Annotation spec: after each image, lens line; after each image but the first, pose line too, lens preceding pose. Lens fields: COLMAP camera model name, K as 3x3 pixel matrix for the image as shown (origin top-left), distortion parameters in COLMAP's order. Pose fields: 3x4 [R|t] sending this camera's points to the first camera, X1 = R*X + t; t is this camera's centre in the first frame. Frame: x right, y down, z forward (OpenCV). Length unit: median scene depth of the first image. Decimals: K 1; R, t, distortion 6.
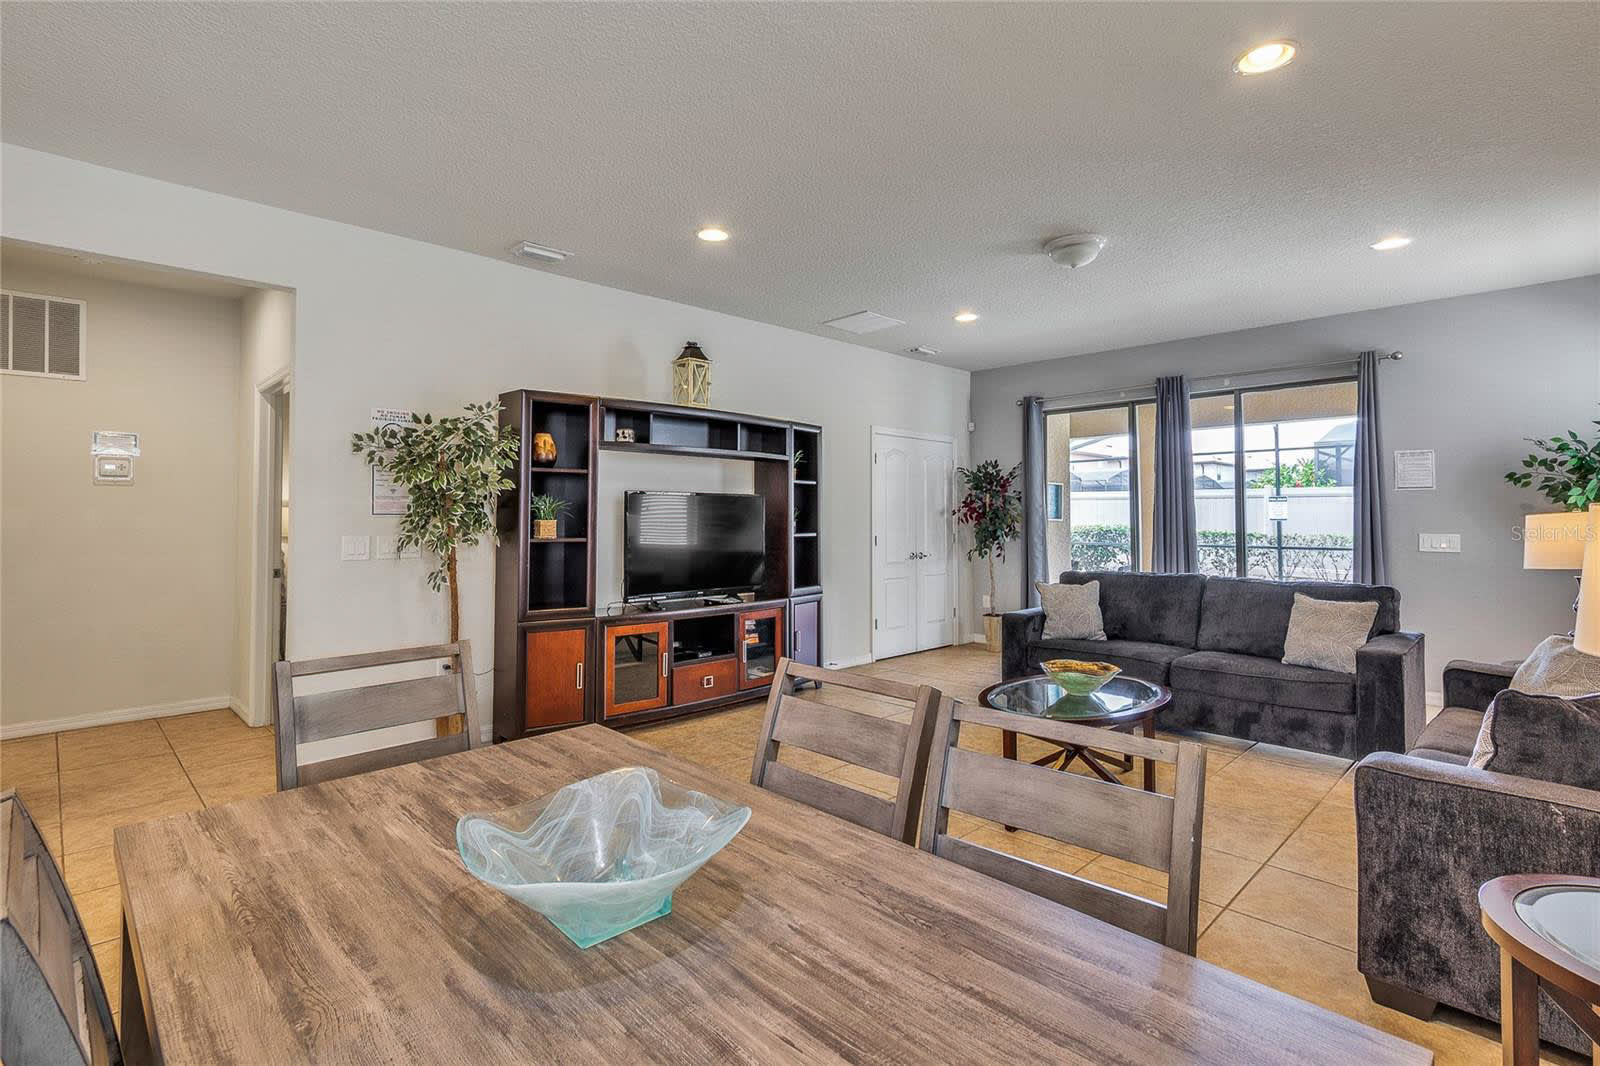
lens RADIAL K [[772.4, 0, 806.6], [0, 772.4, 533.8], [0, 0, 1]] dist [0.022387, 0.000158]
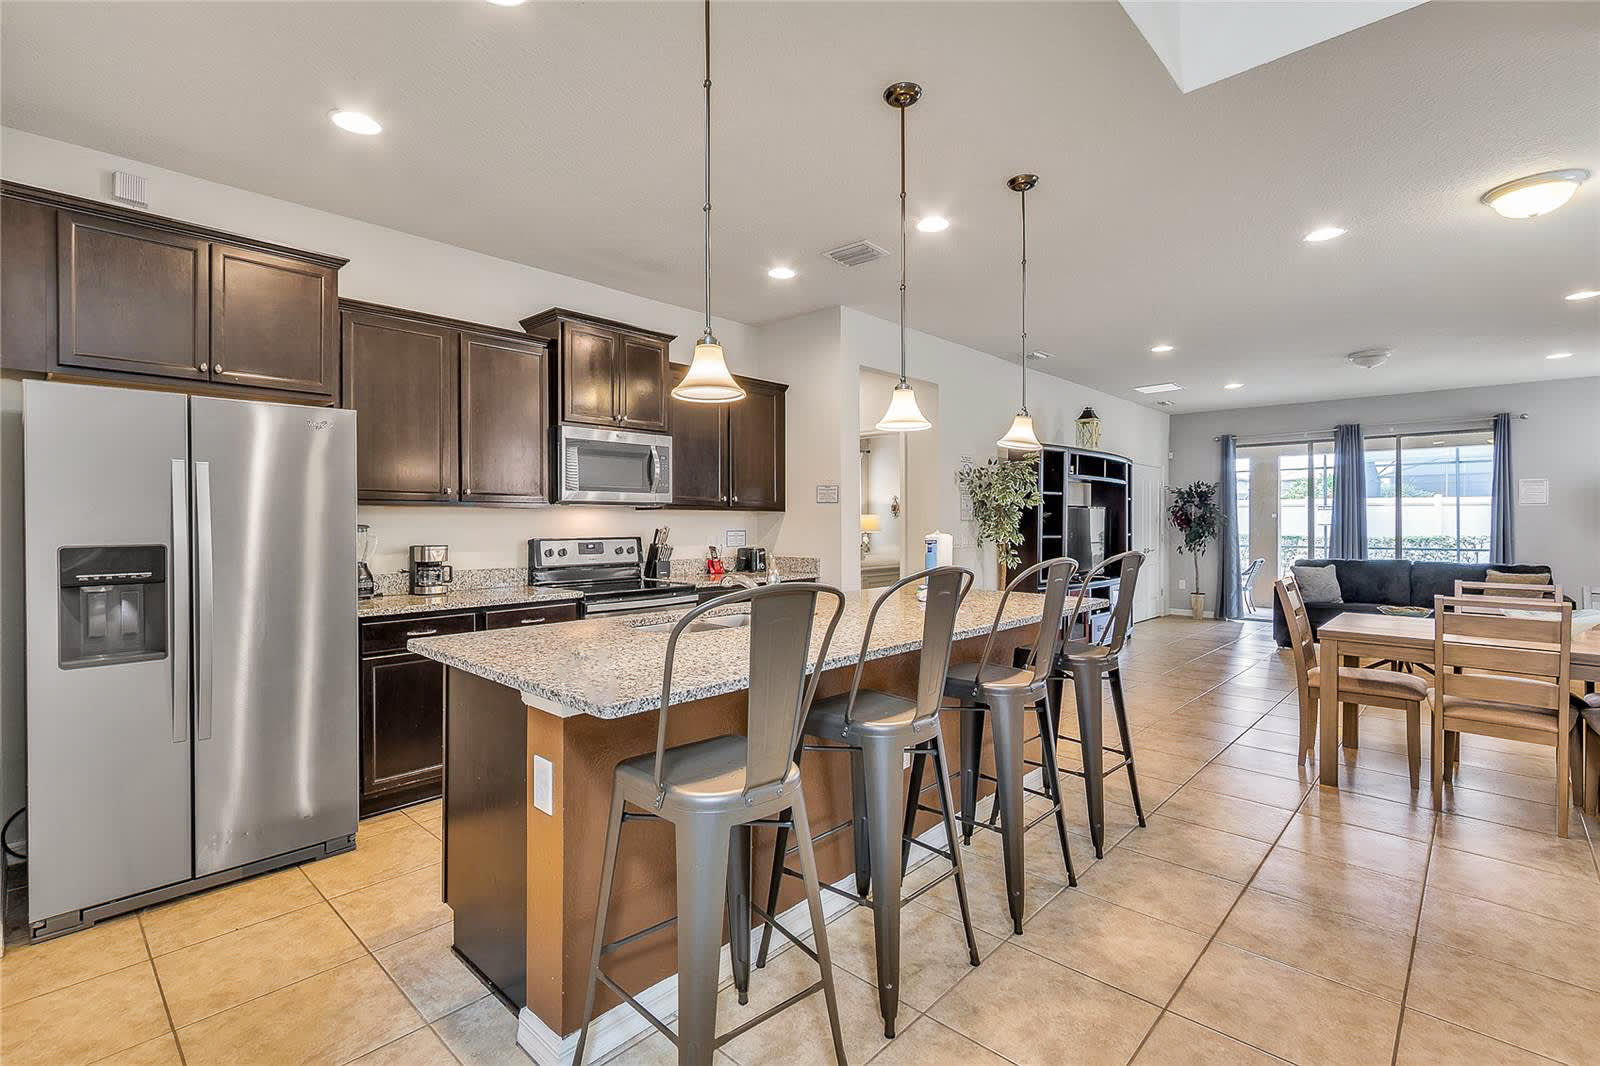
lens RADIAL K [[772.4, 0, 792.8], [0, 772.4, 523.4], [0, 0, 1]] dist [0.022387, 0.000158]
pose [[0.997257, -0.004758, 0.073861, -0.677033], [0.006321, 0.999761, -0.020939, 0.006019], [-0.073743, 0.021348, 0.997049, -0.370285]]
